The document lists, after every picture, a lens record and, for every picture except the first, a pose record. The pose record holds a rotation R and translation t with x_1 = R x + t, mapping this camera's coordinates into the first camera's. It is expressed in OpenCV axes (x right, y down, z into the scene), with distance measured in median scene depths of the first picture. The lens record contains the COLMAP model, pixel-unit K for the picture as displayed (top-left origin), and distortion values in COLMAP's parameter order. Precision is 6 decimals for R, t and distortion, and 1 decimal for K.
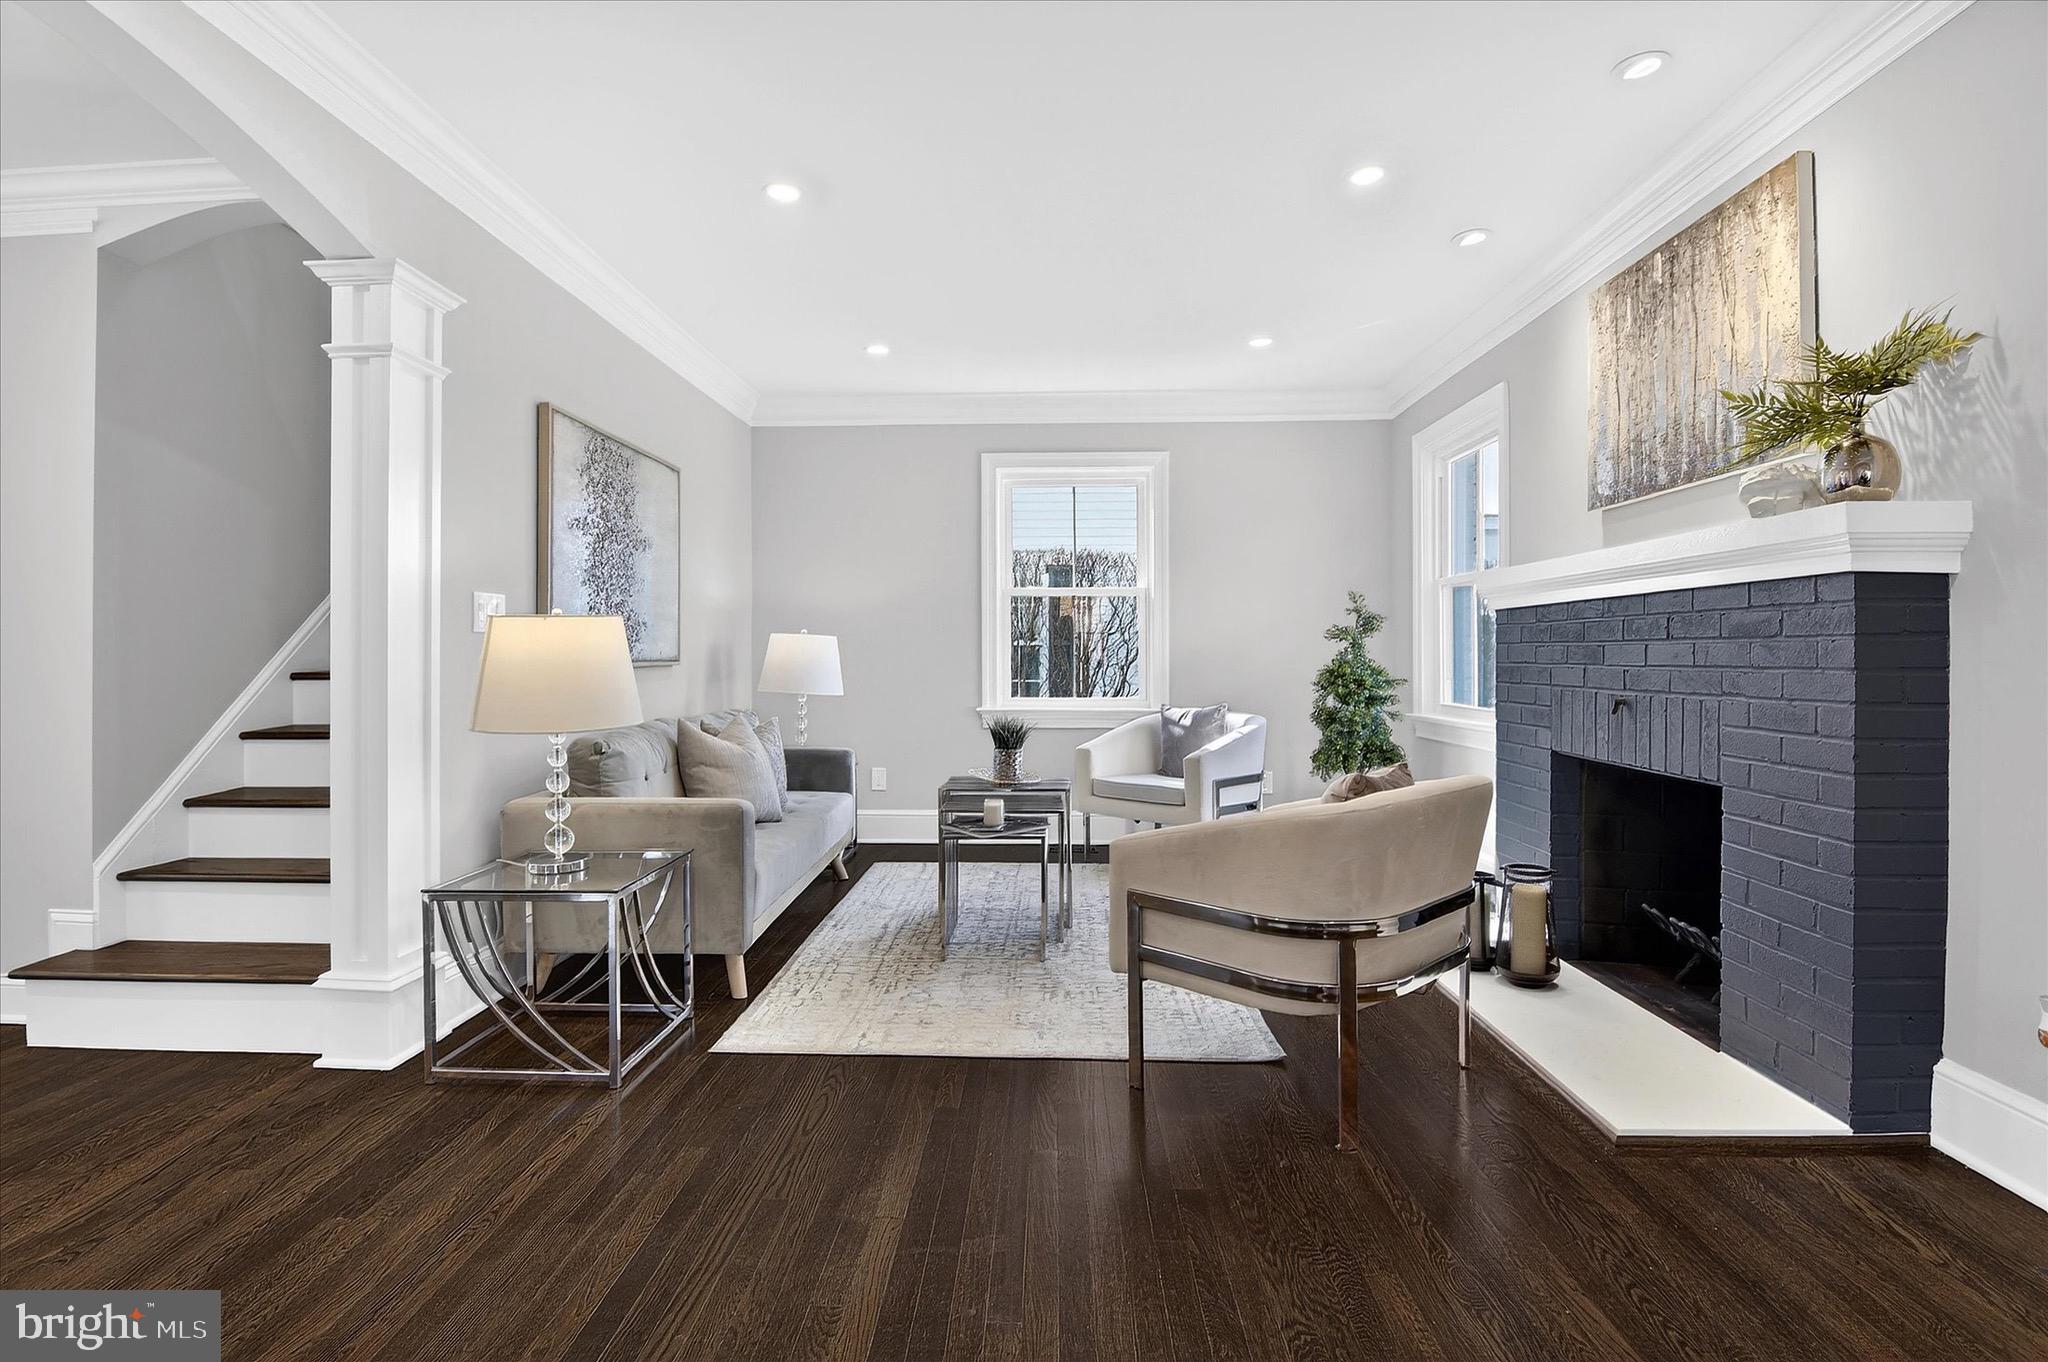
lens RADIAL K [[994.5, 0, 1014.0], [0, 994.5, 660.0], [0, 0, 1]] dist [0.000014, -0.015061]
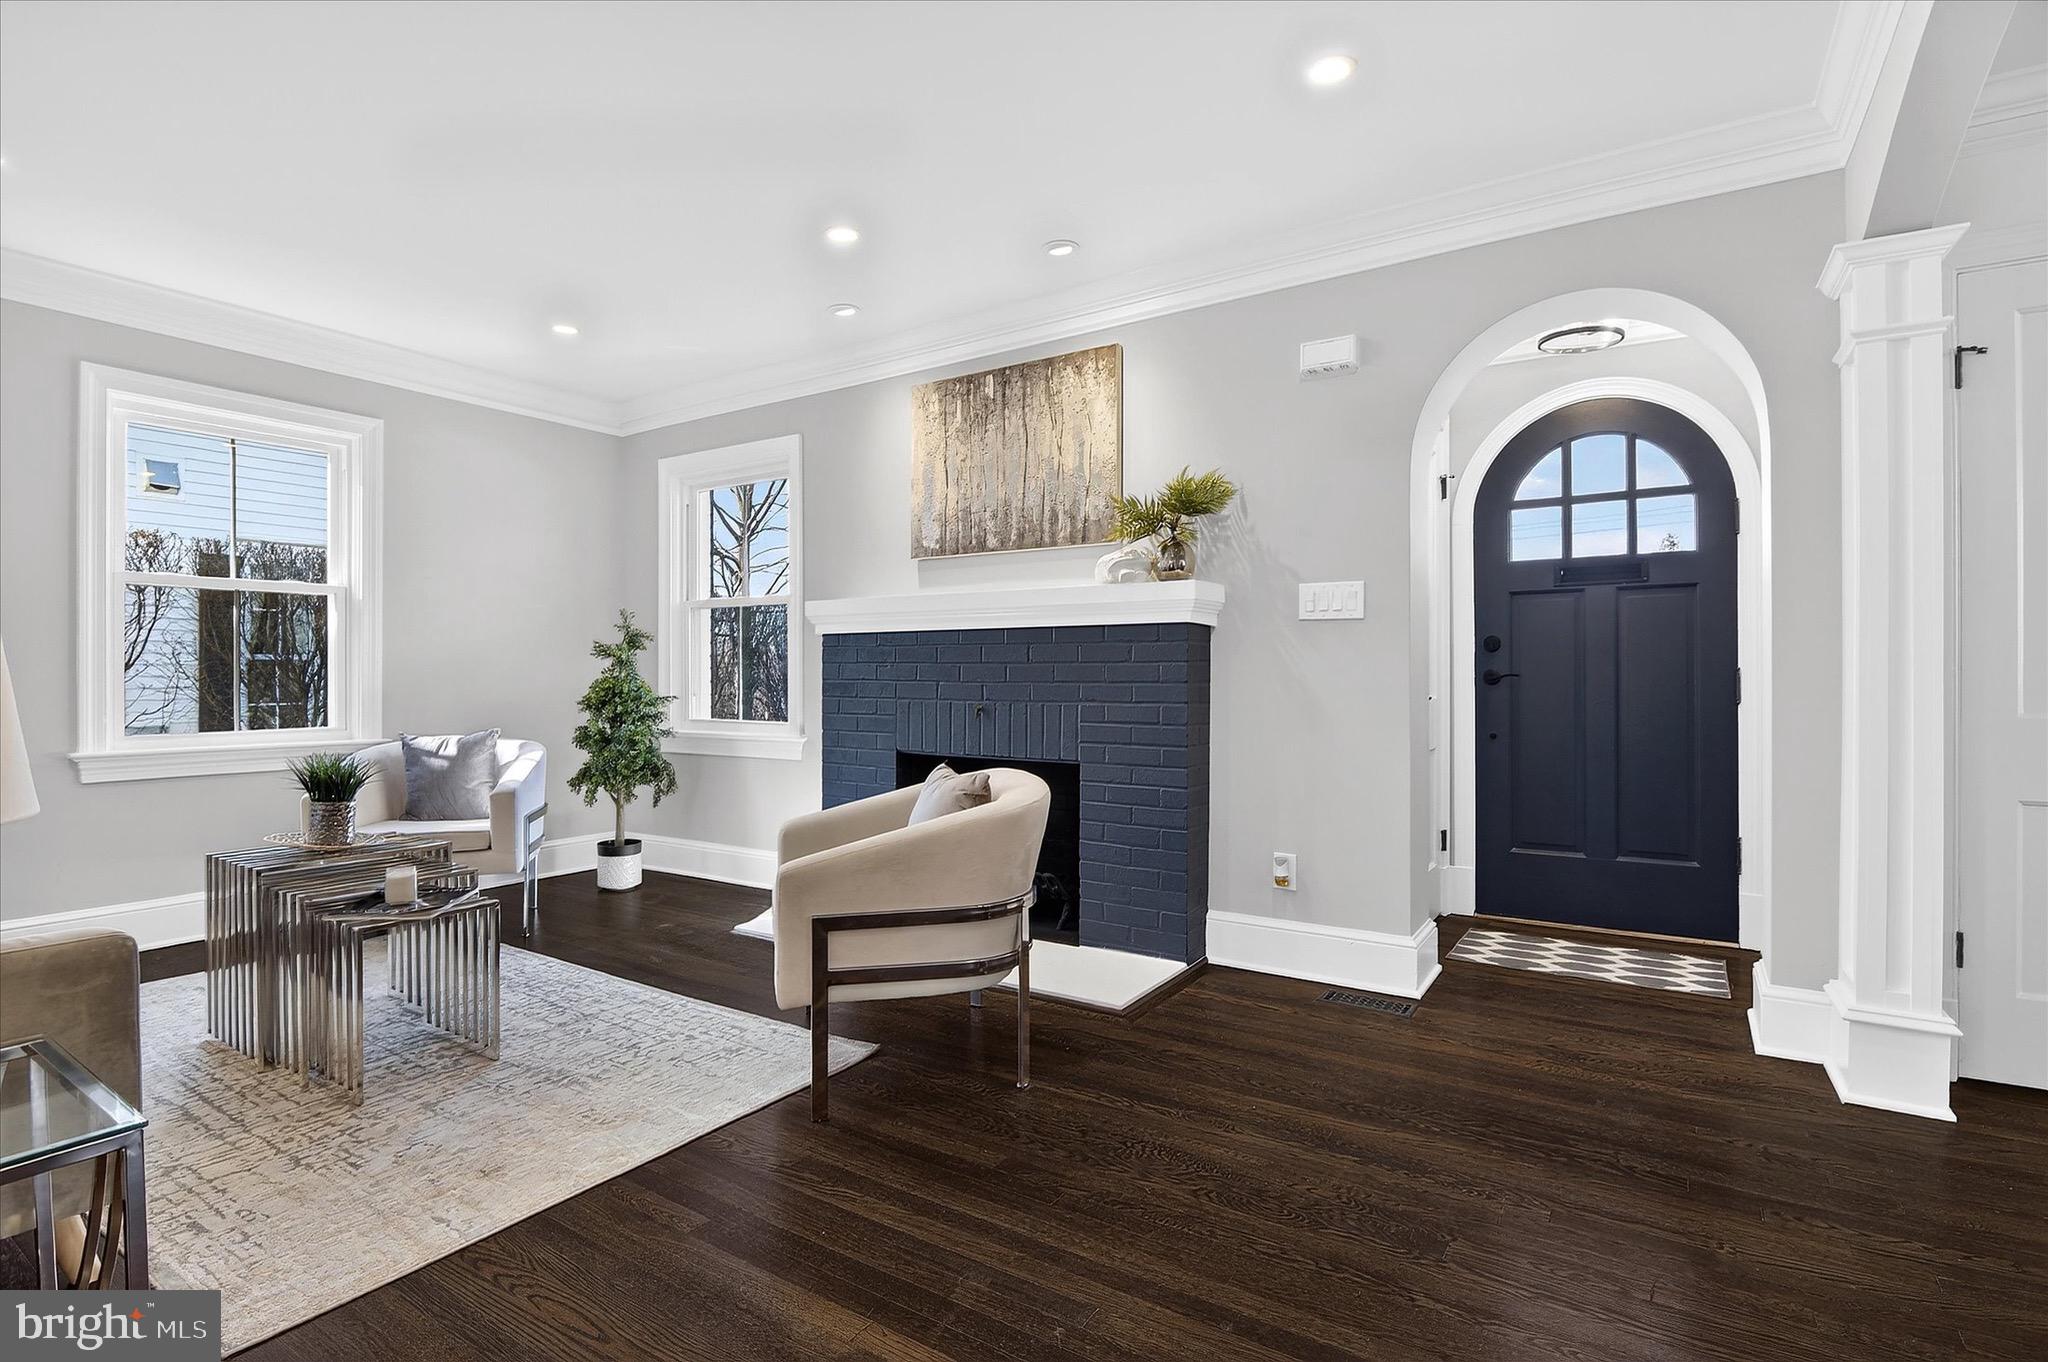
lens RADIAL K [[973.4, 0, 1024.0], [0, 973.4, 681.0], [0, 0, 1]] dist [0.000772, -0.014207]
pose [[0.519549, -0.004296, 0.854430, -0.442529], [0.001576, 0.999990, 0.004070, 0.000303], [-0.854439, -0.000767, 0.519551, 0.260804]]
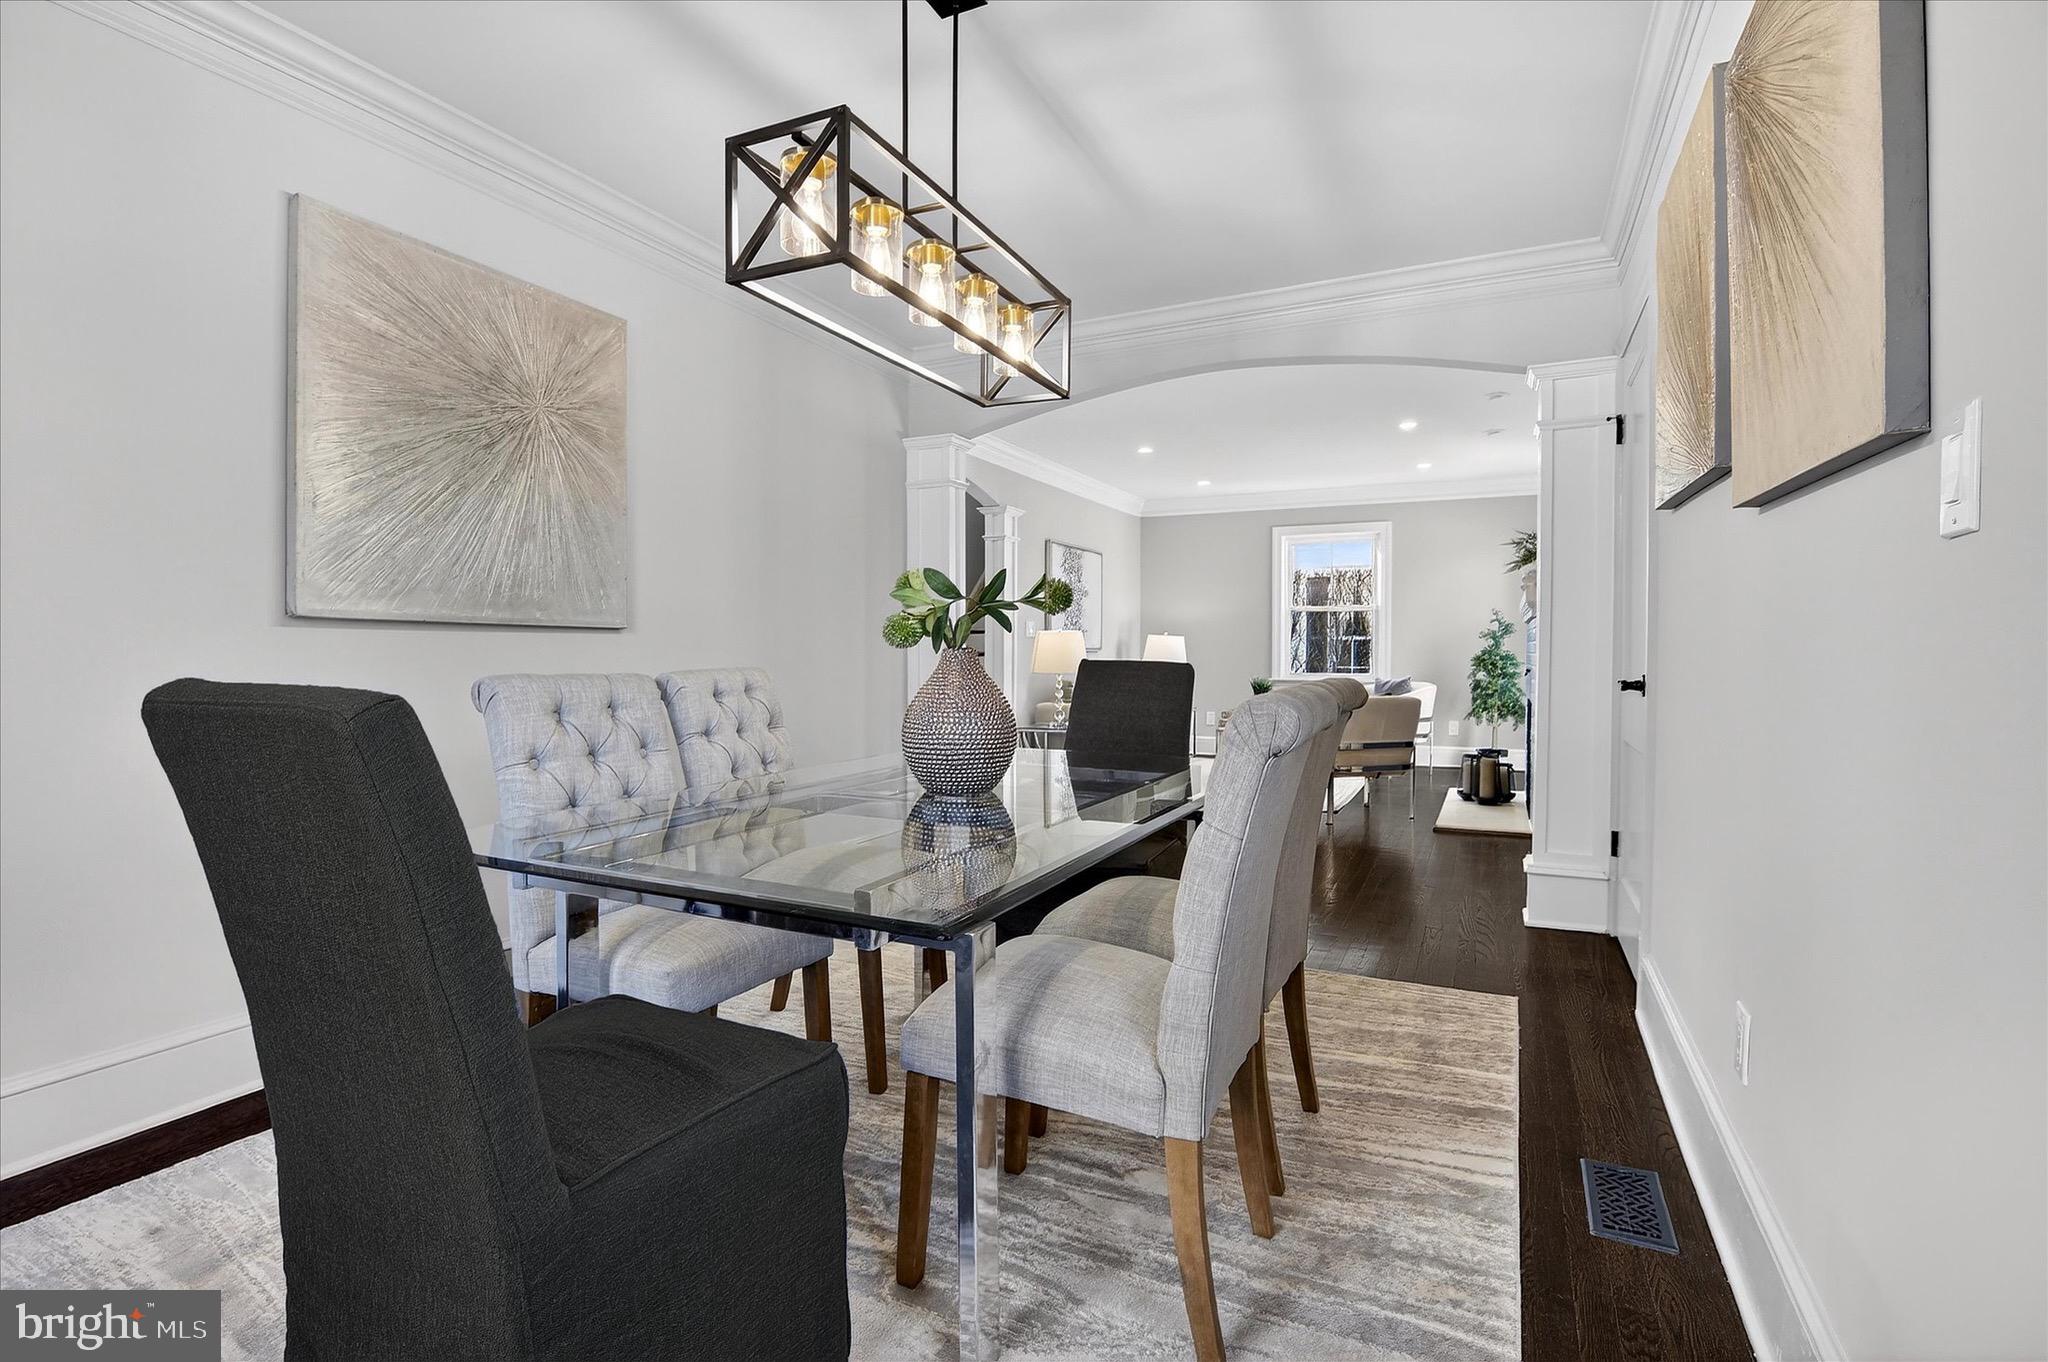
lens RADIAL K [[994.5, 0, 1014.0], [0, 994.5, 660.0], [0, 0, 1]] dist [0.000014, -0.015061]
pose [[0.918466, 0.010409, -0.395362, 0.421862], [-0.006118, 0.999908, 0.012113, -0.000642], [0.395452, -0.008707, 0.918445, -1.300704]]
